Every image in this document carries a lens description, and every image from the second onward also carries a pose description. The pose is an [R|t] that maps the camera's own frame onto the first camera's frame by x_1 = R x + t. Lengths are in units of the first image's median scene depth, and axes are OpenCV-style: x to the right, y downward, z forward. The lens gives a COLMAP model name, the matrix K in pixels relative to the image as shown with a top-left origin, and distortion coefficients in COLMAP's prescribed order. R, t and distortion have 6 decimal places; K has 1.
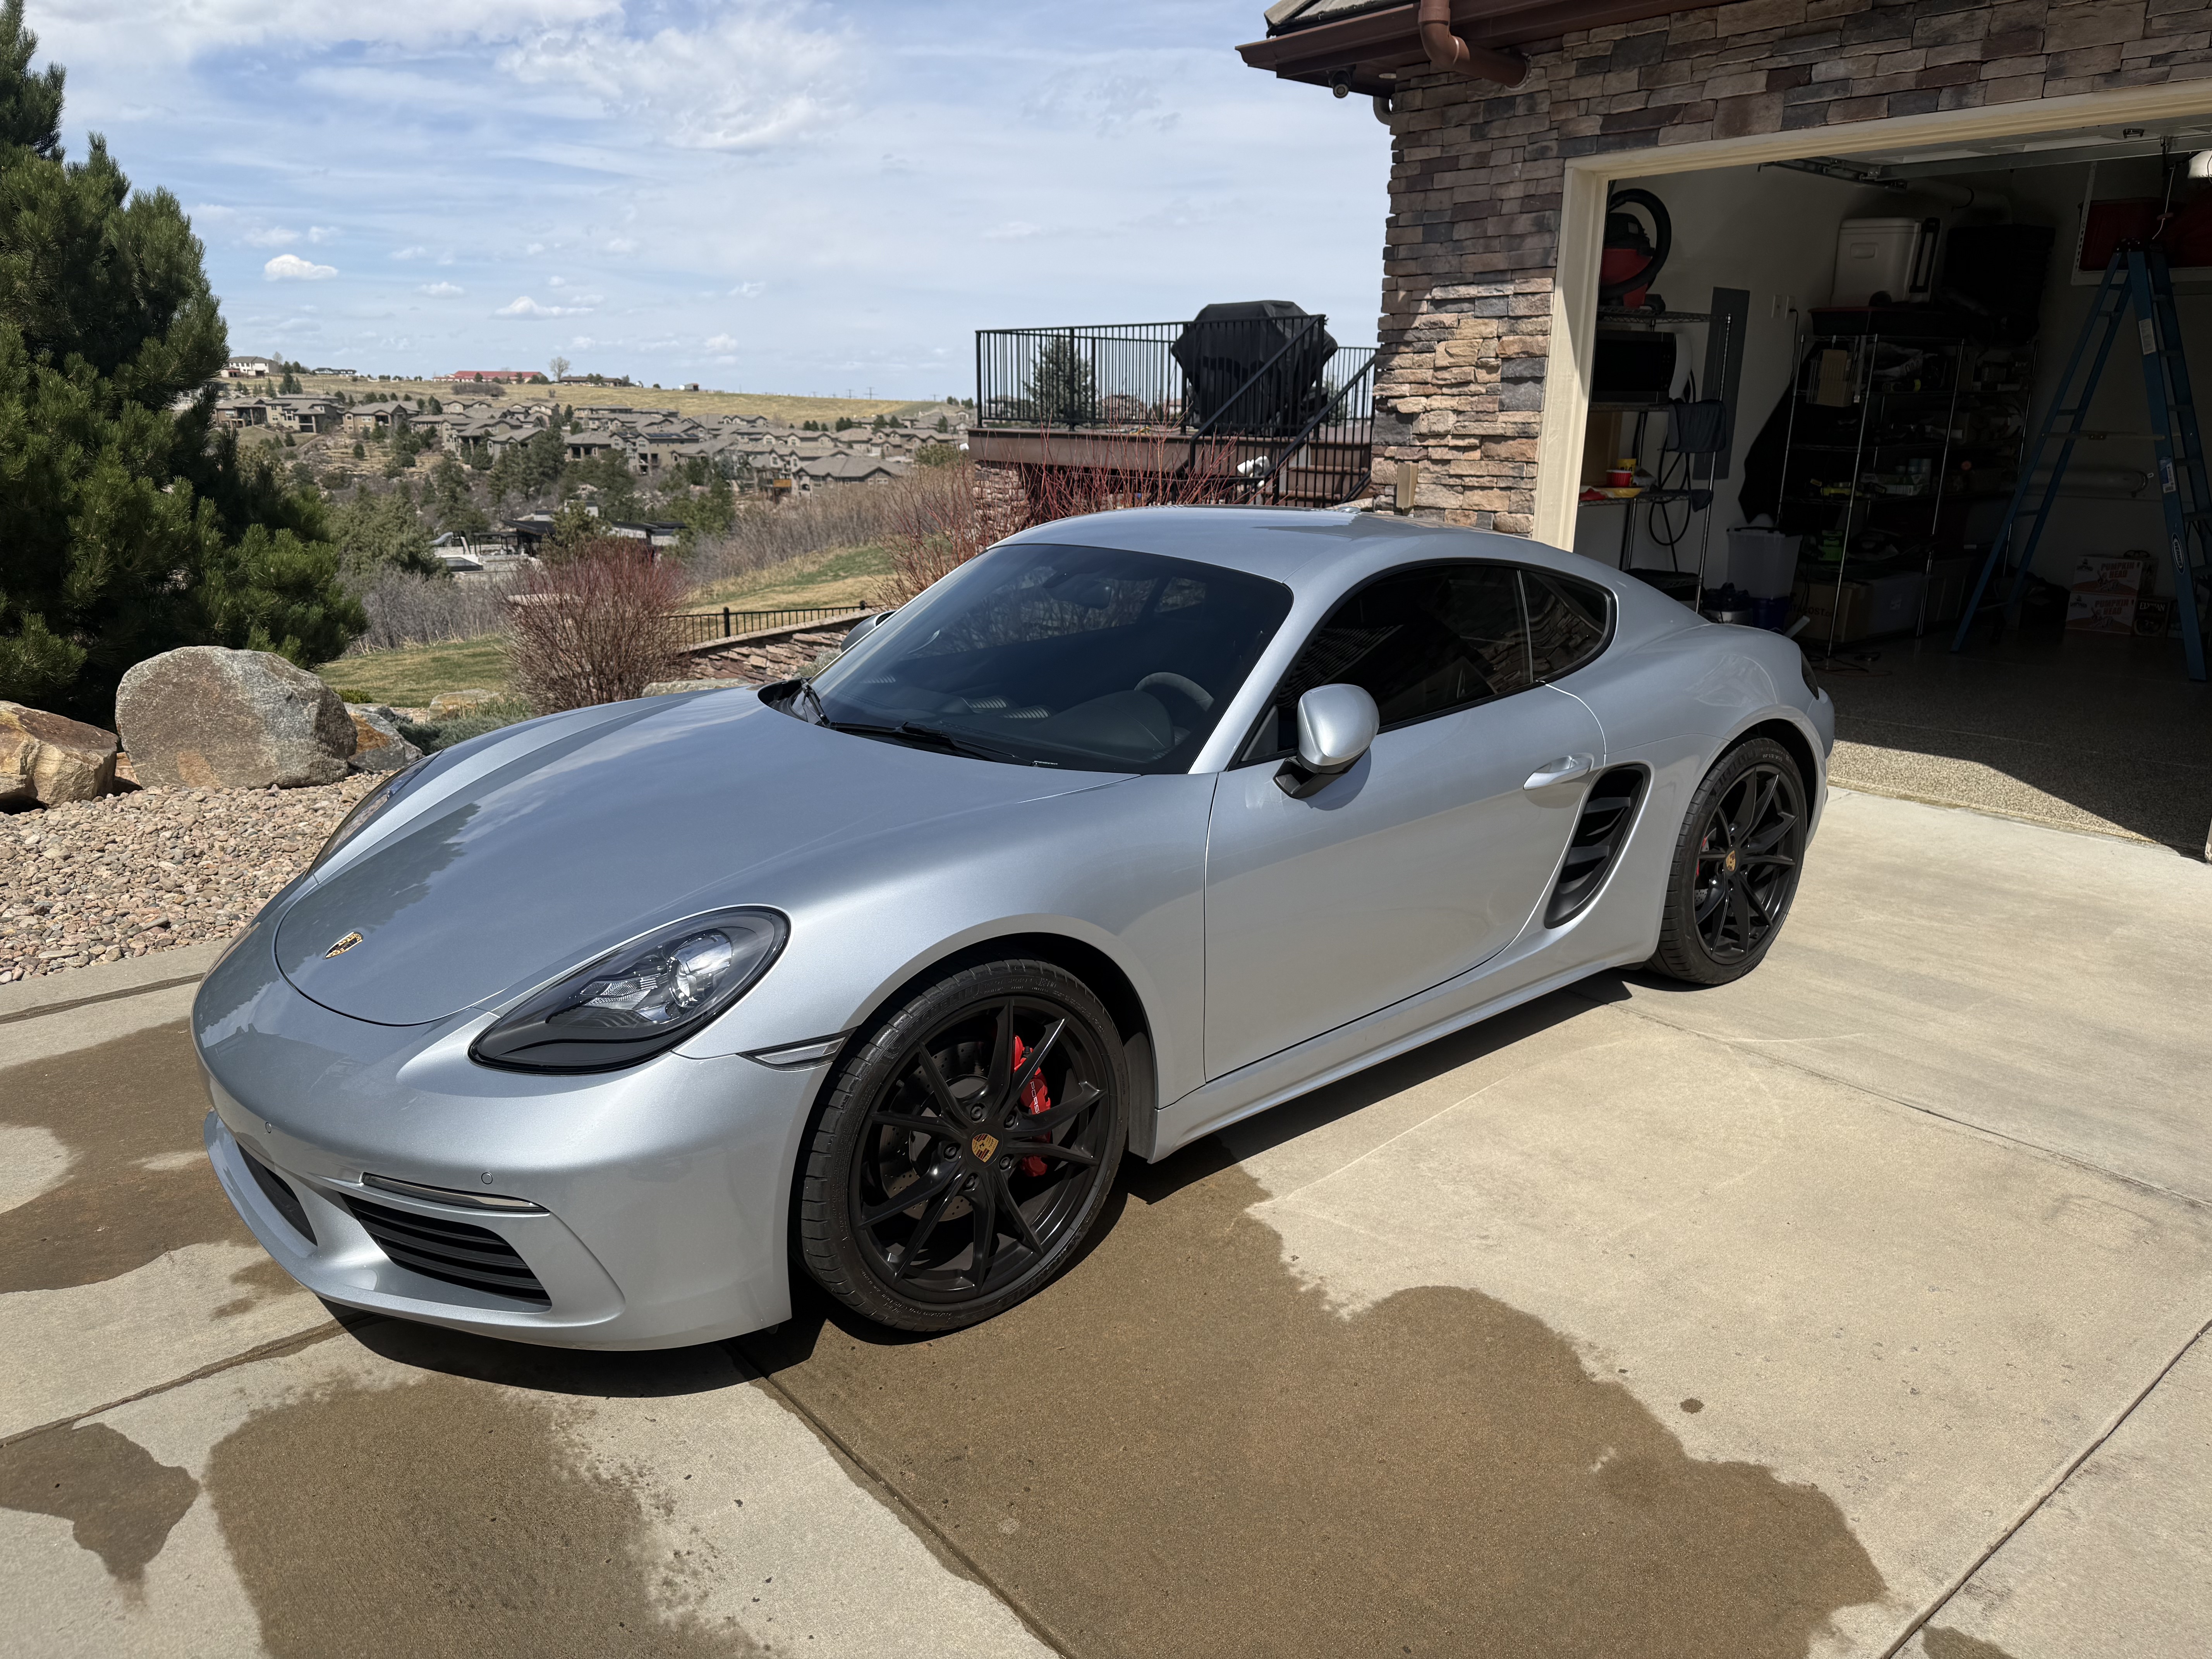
lens RADIAL K [[1530.4, 0, 1098.8], [0, 1530.4, 837.4], [0, 0, 1]] dist [0.010196, -0.017501]
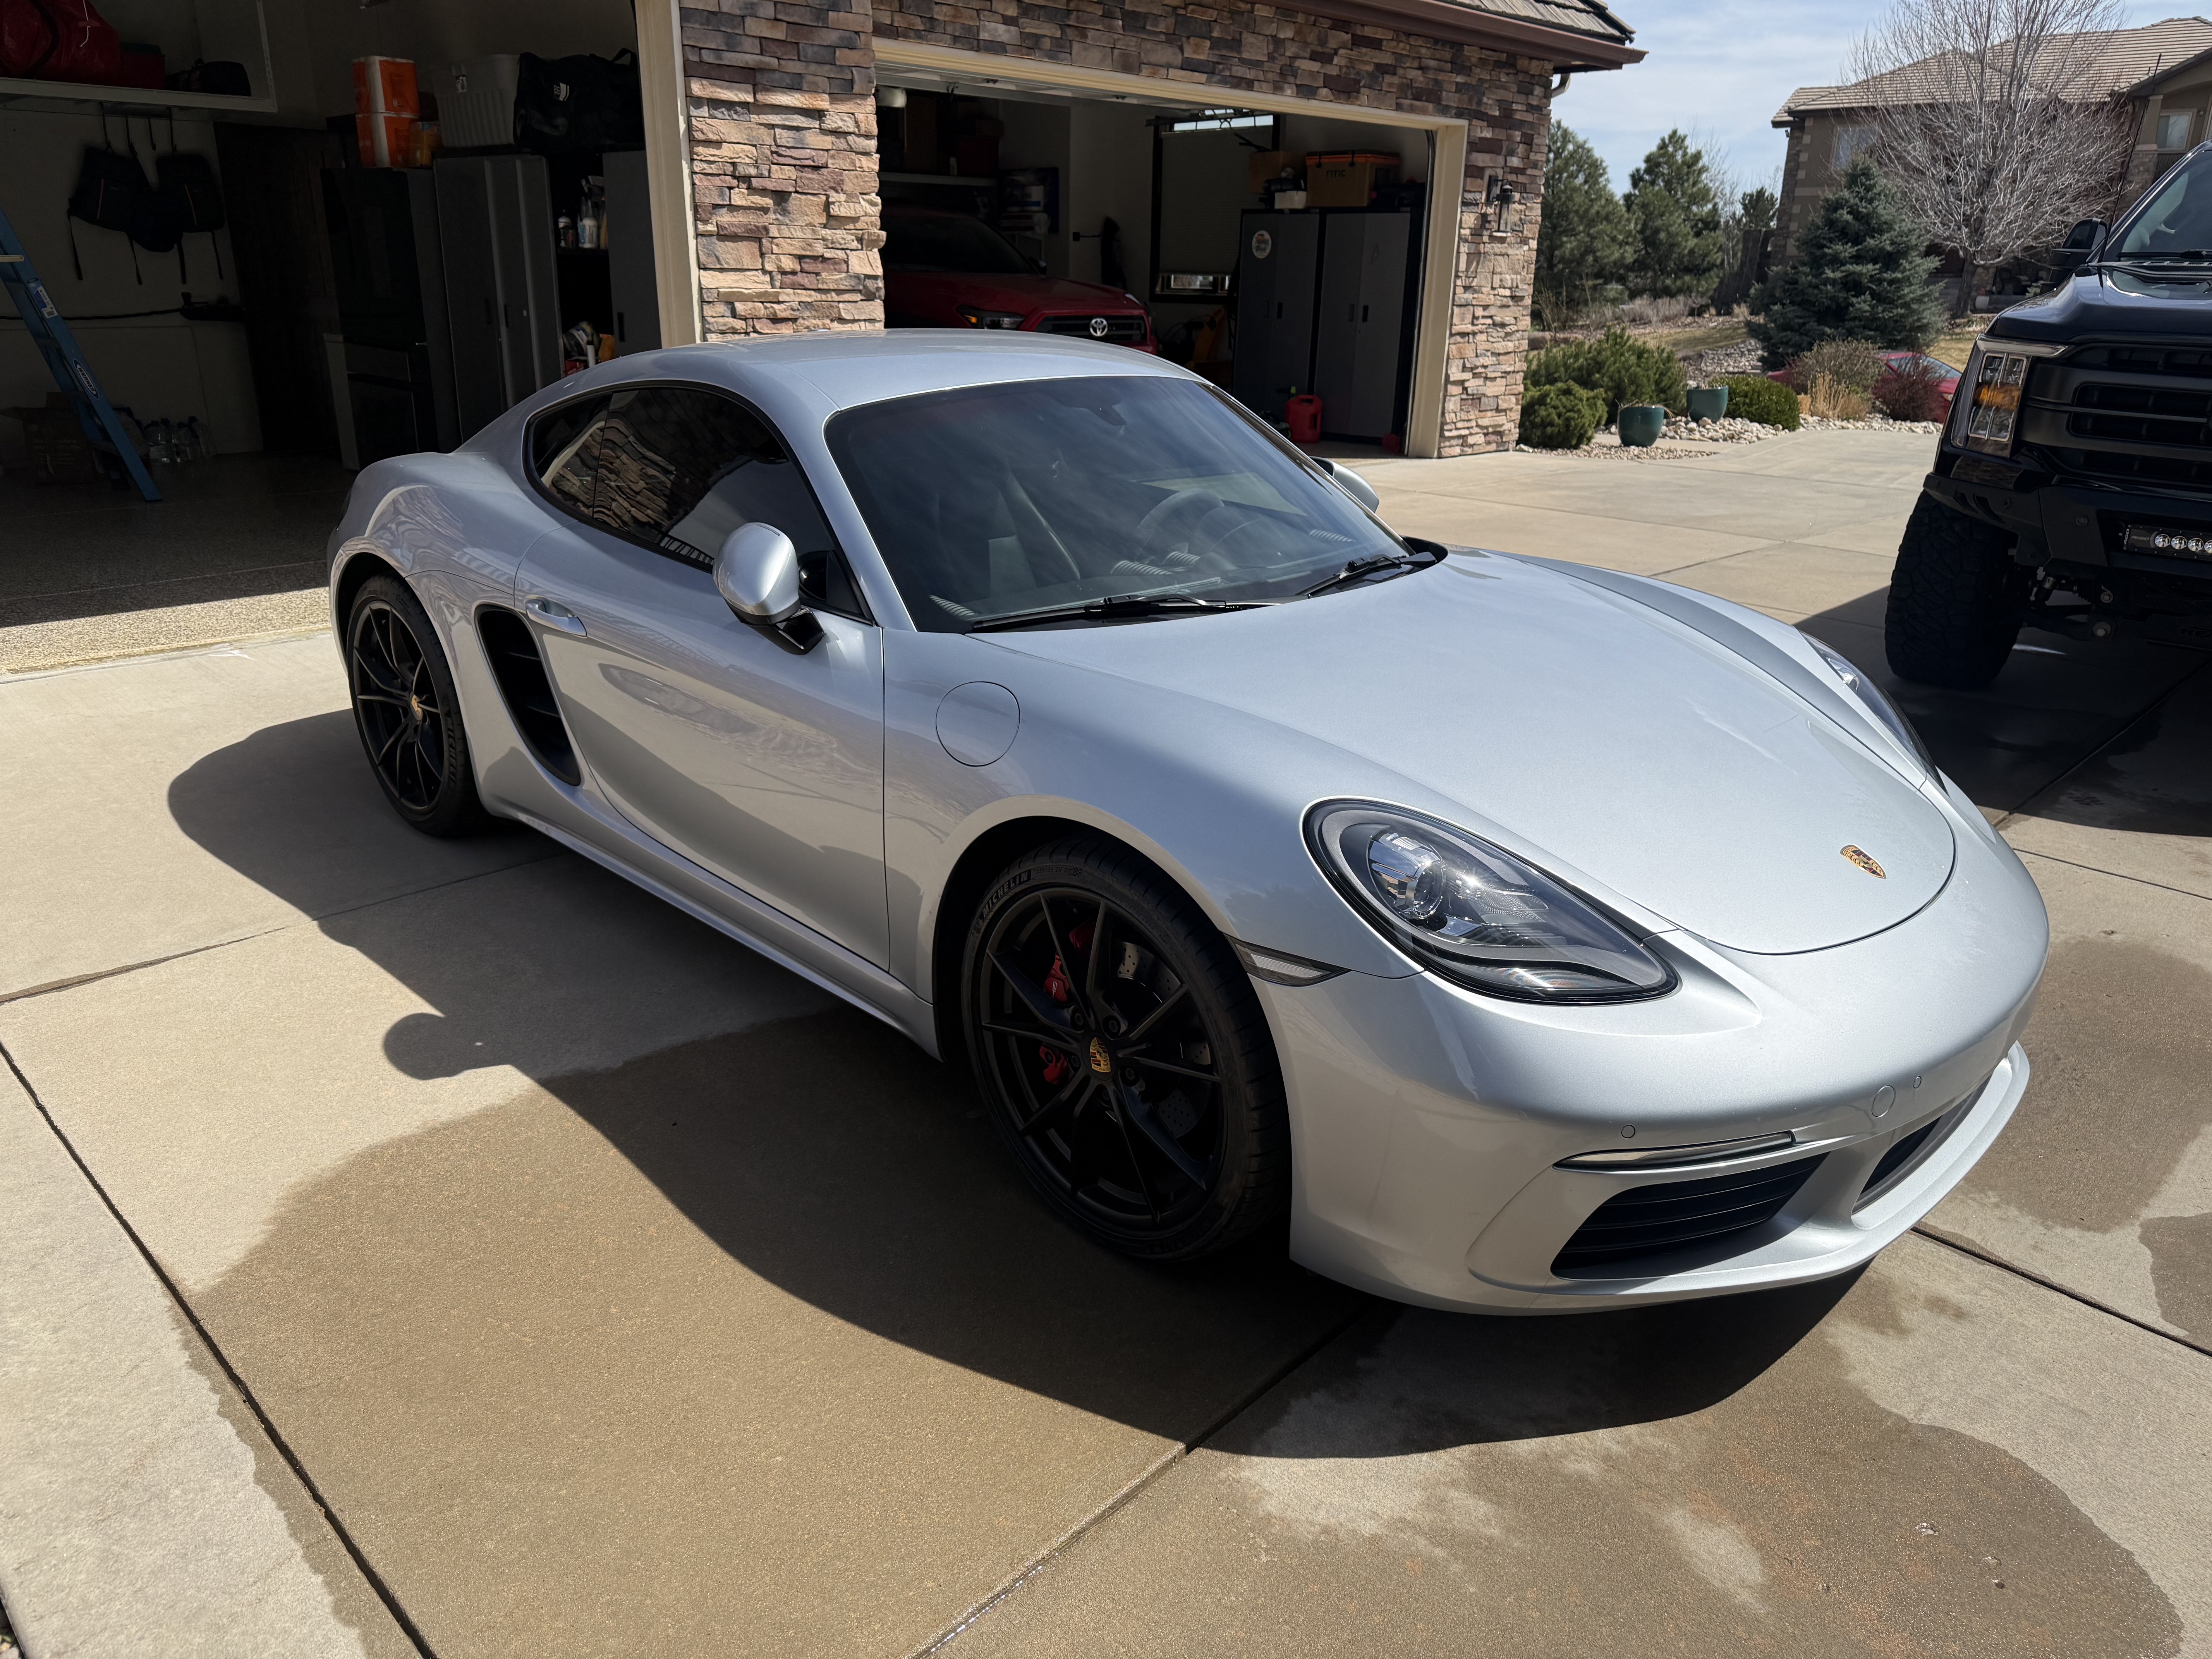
lens RADIAL K [[1530.4, 0, 1103.4], [0, 1530.4, 819.5], [0, 0, 1]] dist [0.010196, -0.017501]
pose [[-0.074901, -0.342120, 0.936666, -0.458821], [0.251810, 0.902375, 0.349731, -0.131130], [-0.964874, 0.262057, 0.018560, 0.507788]]
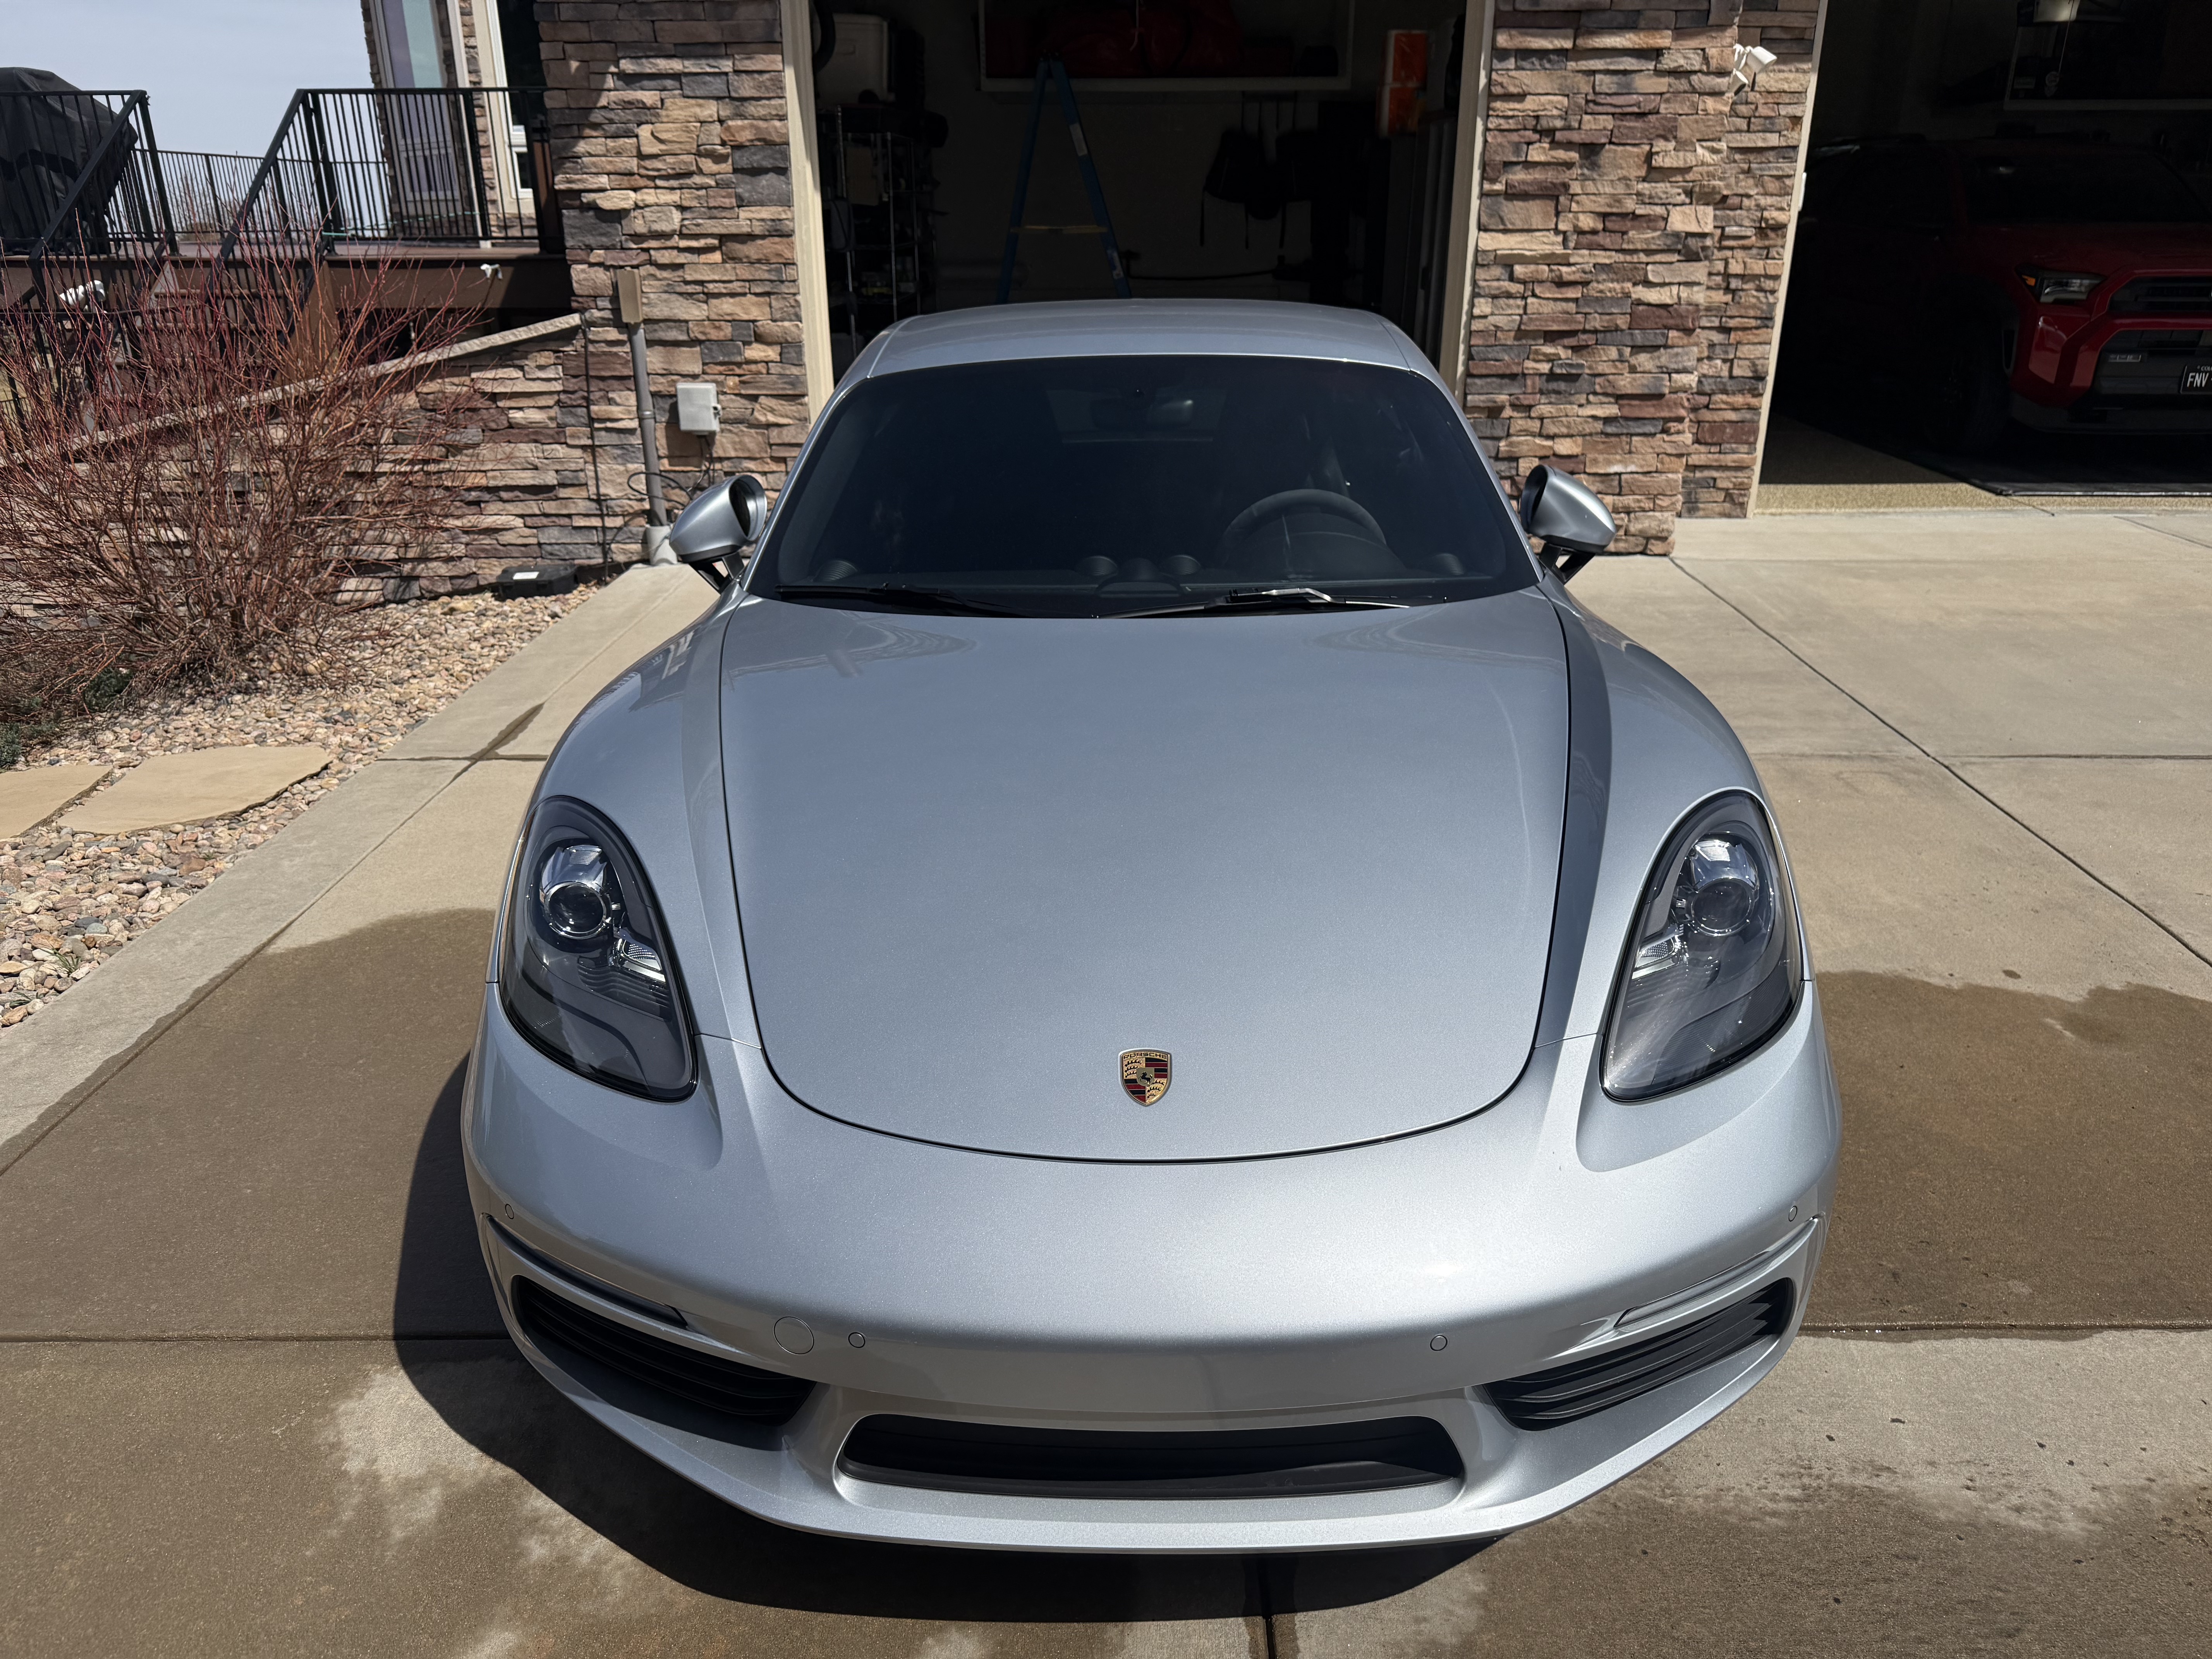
lens RADIAL K [[1530.4, 0, 1104.2], [0, 1530.4, 835.3], [0, 0, 1]] dist [0.010196, -0.017501]
pose [[0.659793, -0.289472, 0.693454, -0.329755], [0.211773, 0.957049, 0.198012, -0.054427], [-0.720989, 0.016208, 0.692757, 0.216452]]
